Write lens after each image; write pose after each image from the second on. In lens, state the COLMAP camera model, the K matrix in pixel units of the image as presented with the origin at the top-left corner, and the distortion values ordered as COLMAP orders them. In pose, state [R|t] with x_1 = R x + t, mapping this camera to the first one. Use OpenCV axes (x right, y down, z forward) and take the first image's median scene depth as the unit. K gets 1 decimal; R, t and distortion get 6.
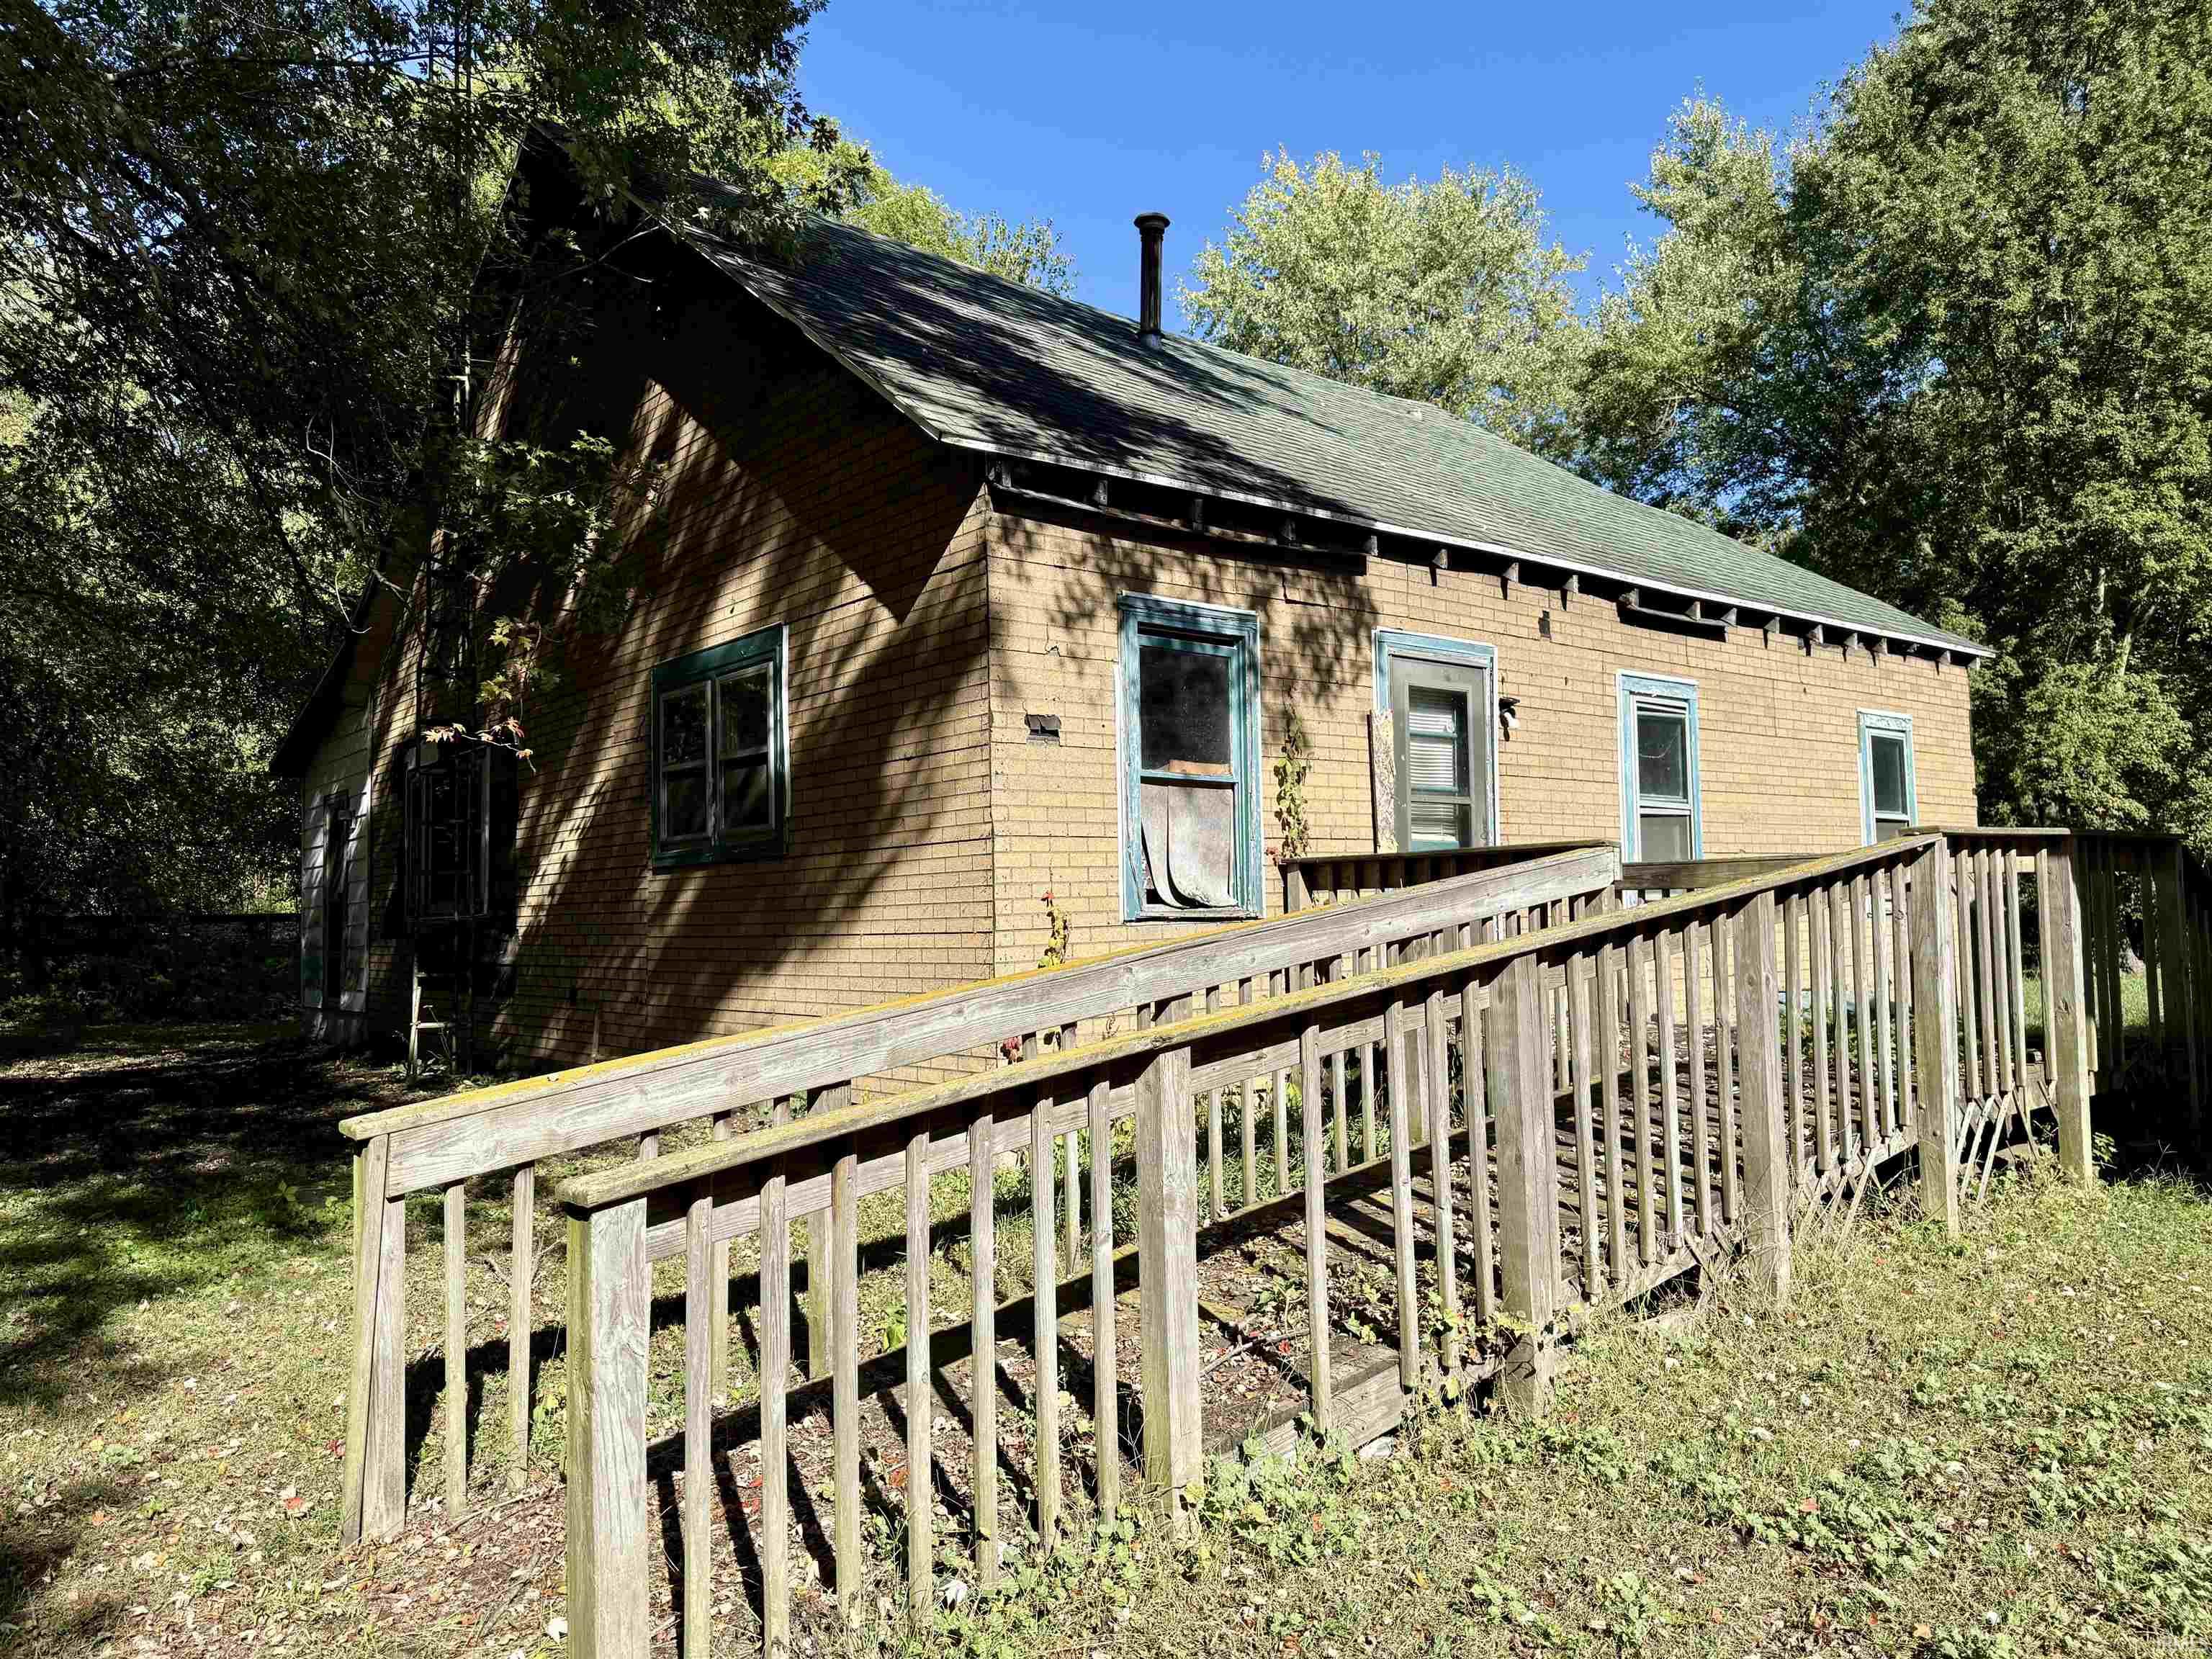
lens RADIAL K [[1551.8, 0, 1109.2], [0, 1551.8, 832.5], [0, 0, 1]] dist [0.048402, -0.000589]
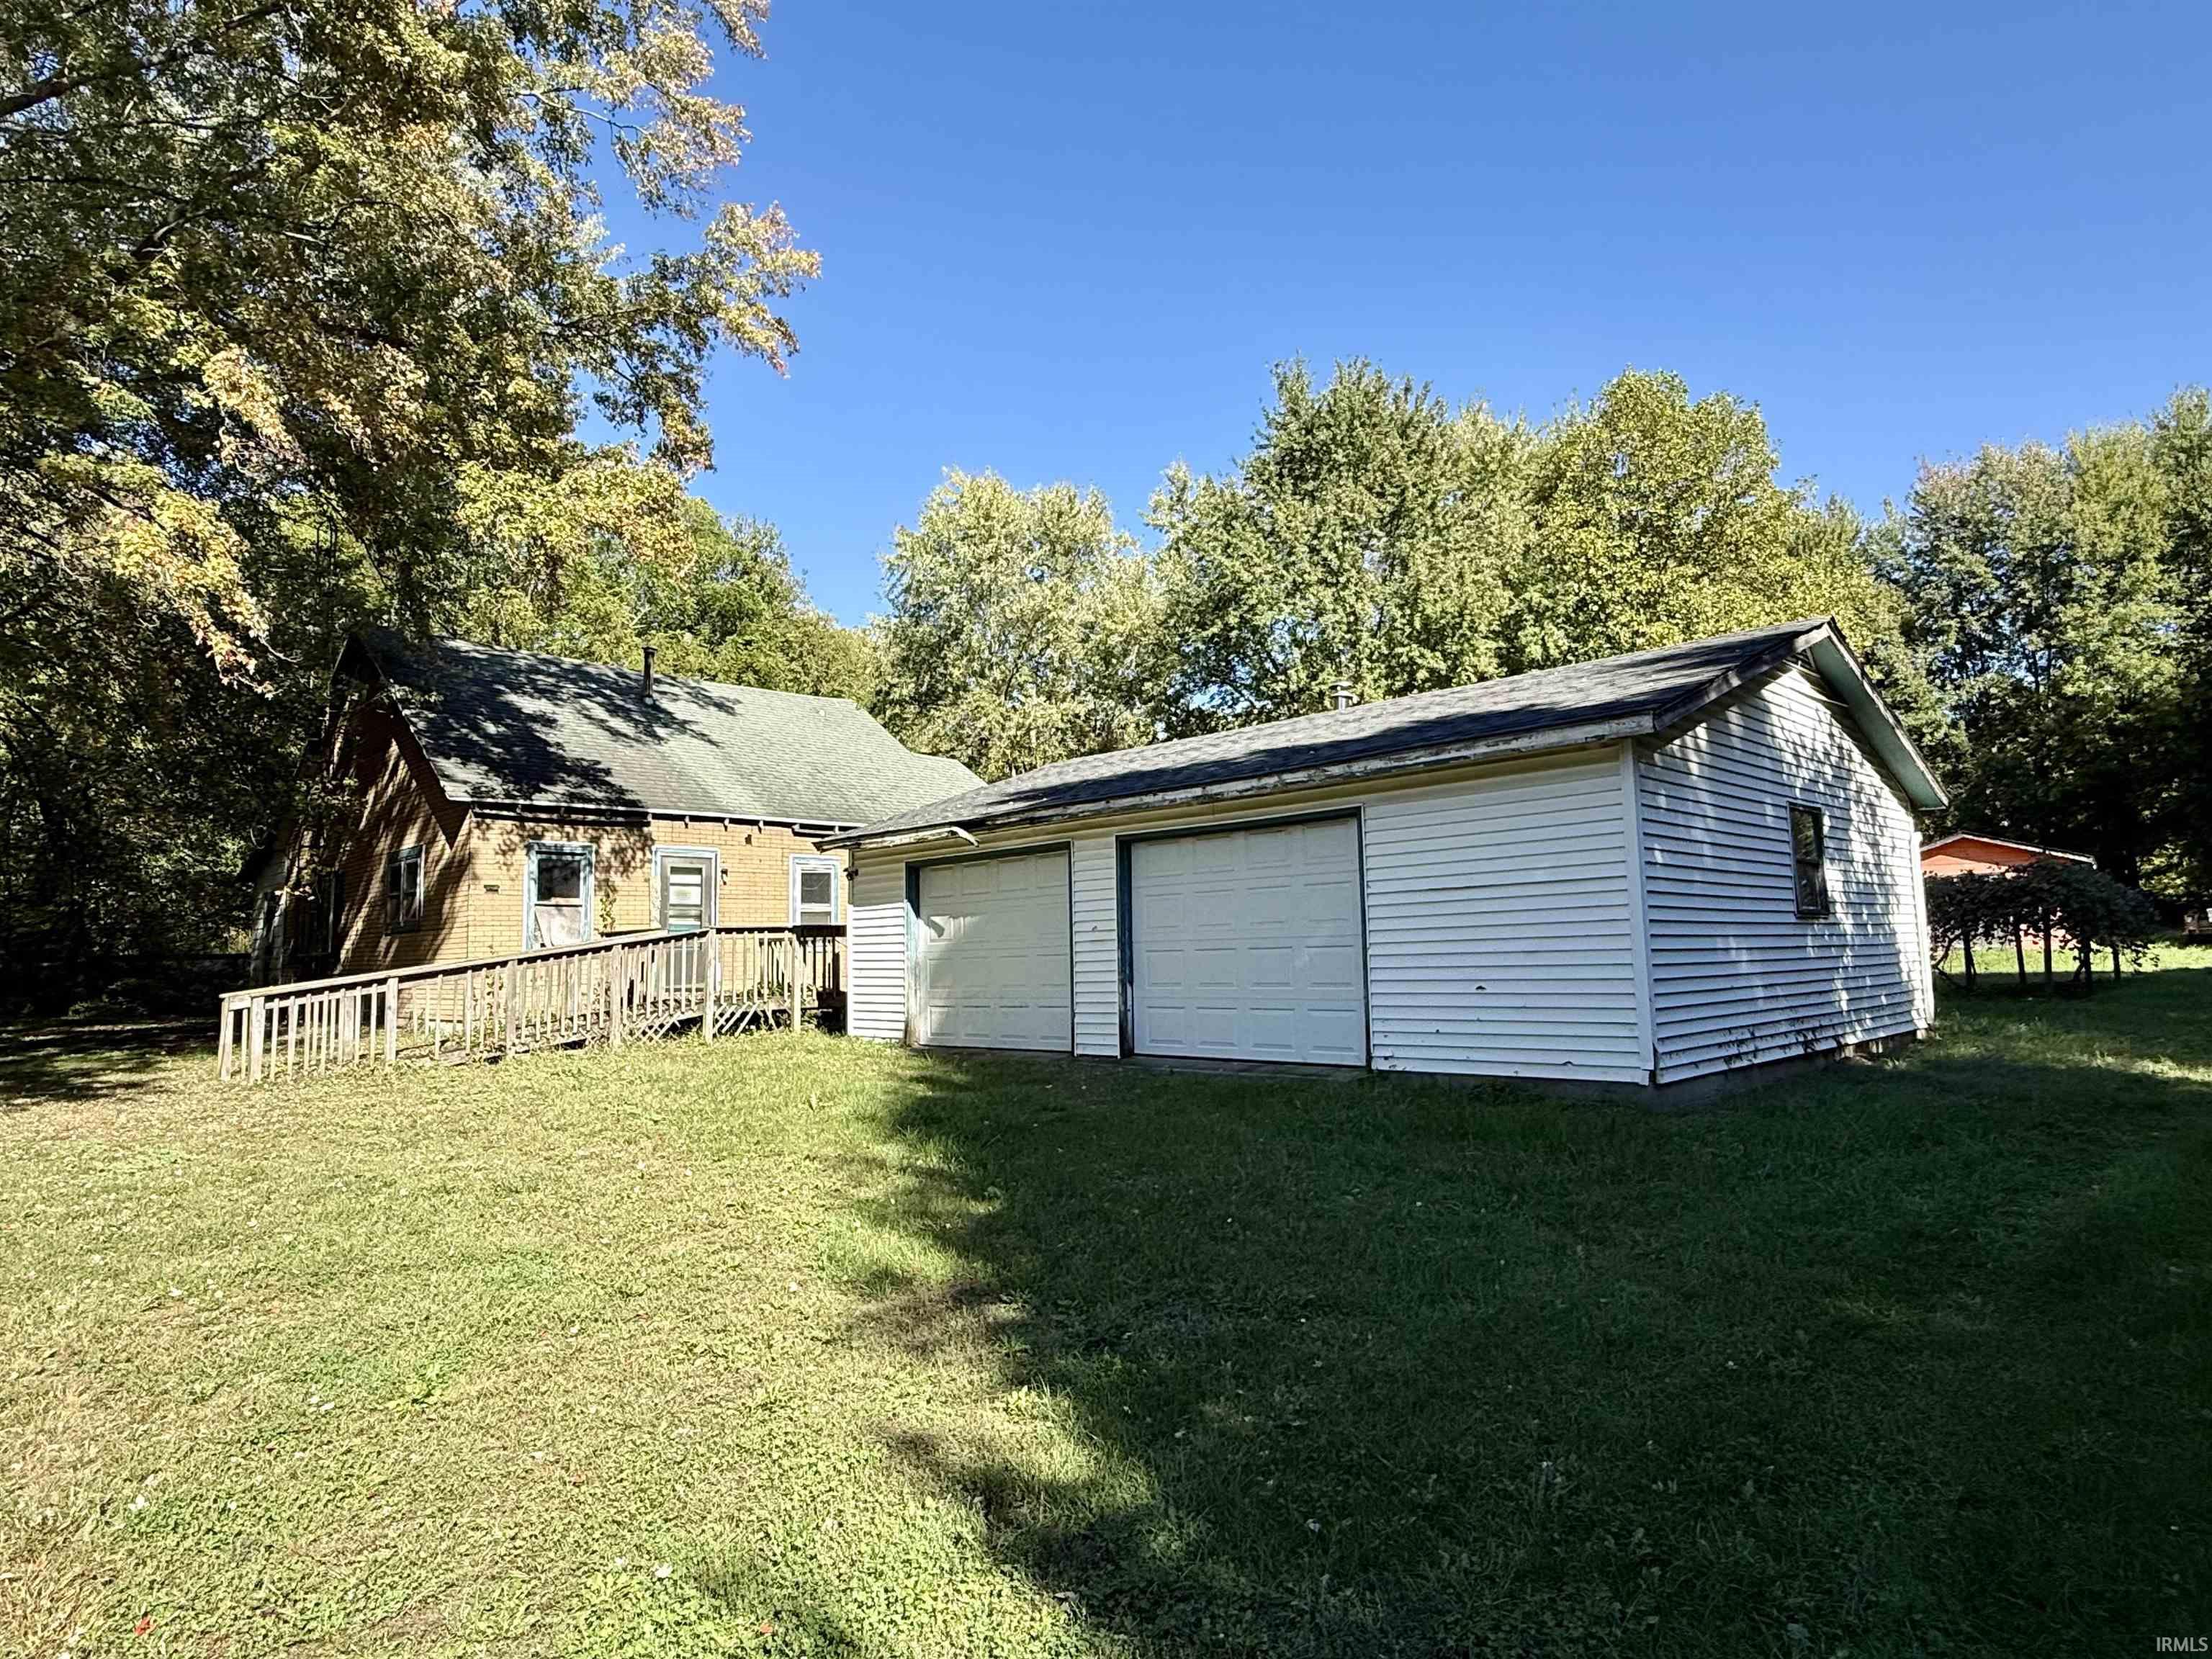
lens RADIAL K [[1239.3, 0, 1095.2], [0, 1239.3, 837.6], [0, 0, 1]] dist [-0.004086, 0.001027]
pose [[0.995671, 0.002378, 0.092918, 0.763897], [0.001668, 0.999055, -0.043443, -0.053121], [-0.092933, 0.043410, 0.994726, -1.268614]]
